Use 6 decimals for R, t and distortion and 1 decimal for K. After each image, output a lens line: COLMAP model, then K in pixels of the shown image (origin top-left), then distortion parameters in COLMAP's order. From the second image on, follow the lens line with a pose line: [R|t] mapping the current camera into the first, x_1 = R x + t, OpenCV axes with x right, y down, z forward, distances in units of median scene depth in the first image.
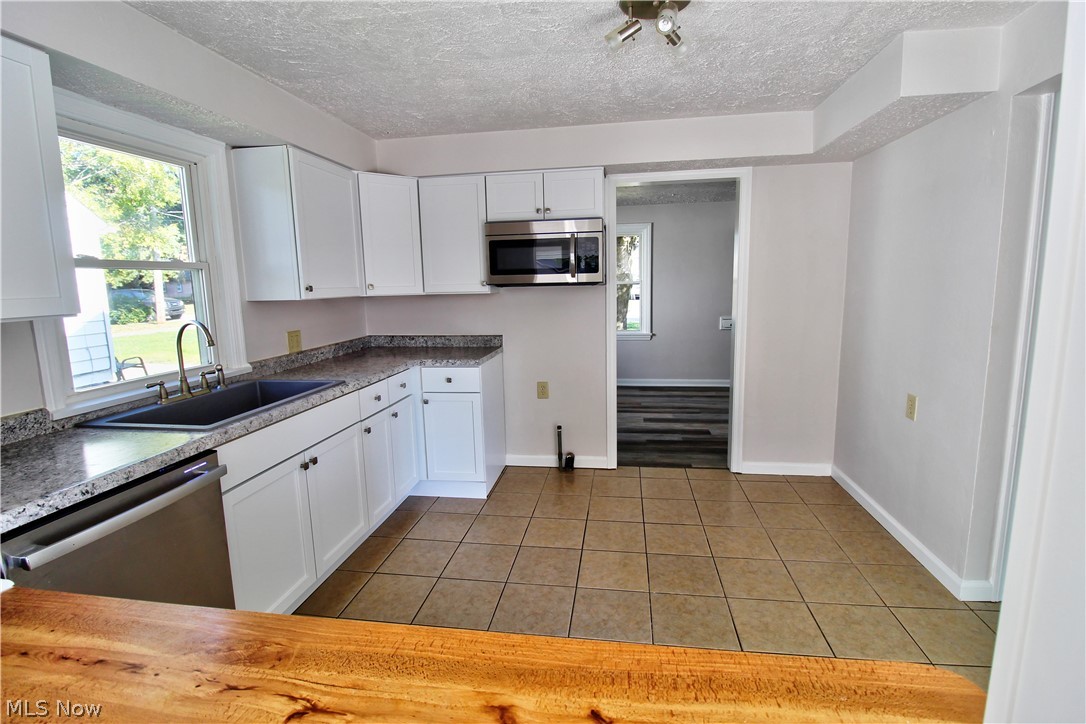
lens RADIAL K [[500.7, 0, 549.8], [0, 500.7, 354.1], [0, 0, 1]] dist [-0.003857, -0.010473]
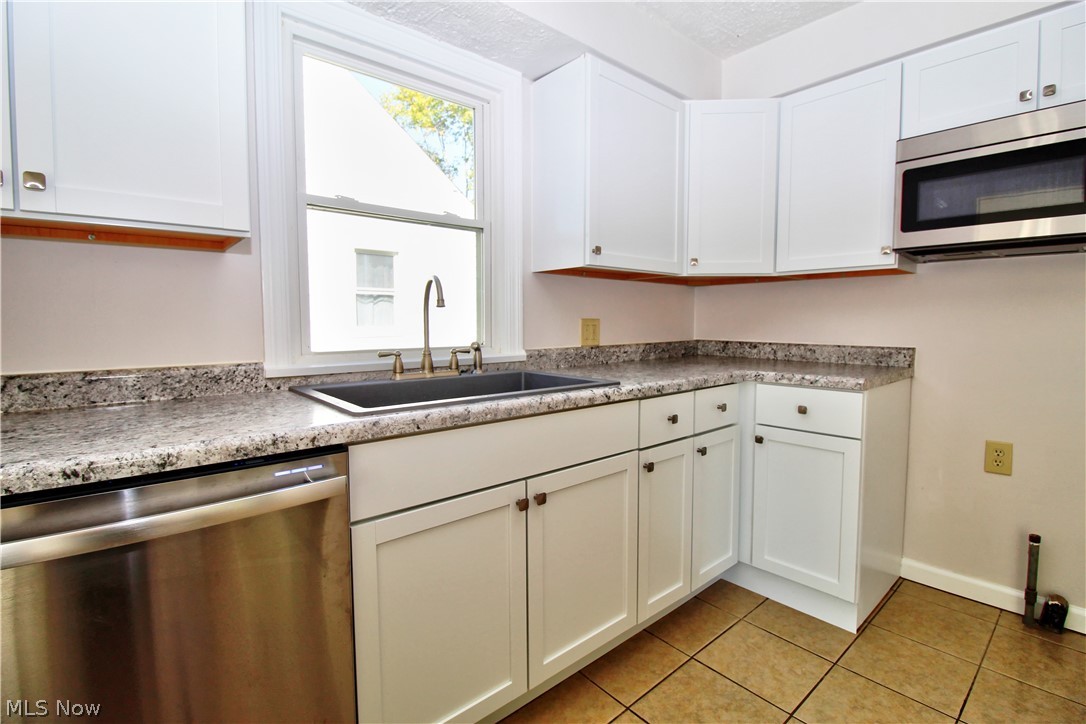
lens RADIAL K [[500.7, 0, 550.5], [0, 500.7, 355.1], [0, 0, 1]] dist [-0.003857, -0.010473]
pose [[0.760808, 0.064735, -0.645740, -0.050757], [-0.107710, 0.993808, -0.027275, 0.036093], [0.639976, 0.090304, 0.763070, 0.353158]]
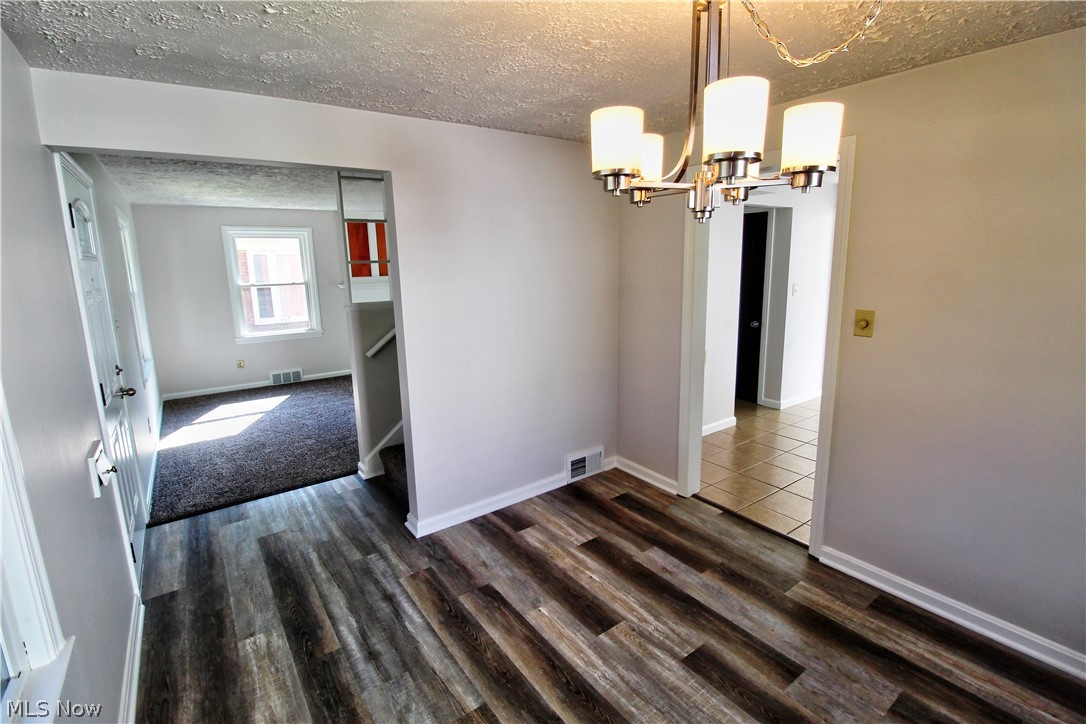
lens RADIAL K [[500.7, 0, 552.8], [0, 500.7, 358.0], [0, 0, 1]] dist [-0.003857, -0.010473]
pose [[-0.706899, -0.104038, 0.699622, -0.089720], [0.133310, 0.951800, 0.276235, -0.347703], [-0.694639, 0.288536, -0.658957, 1.998855]]
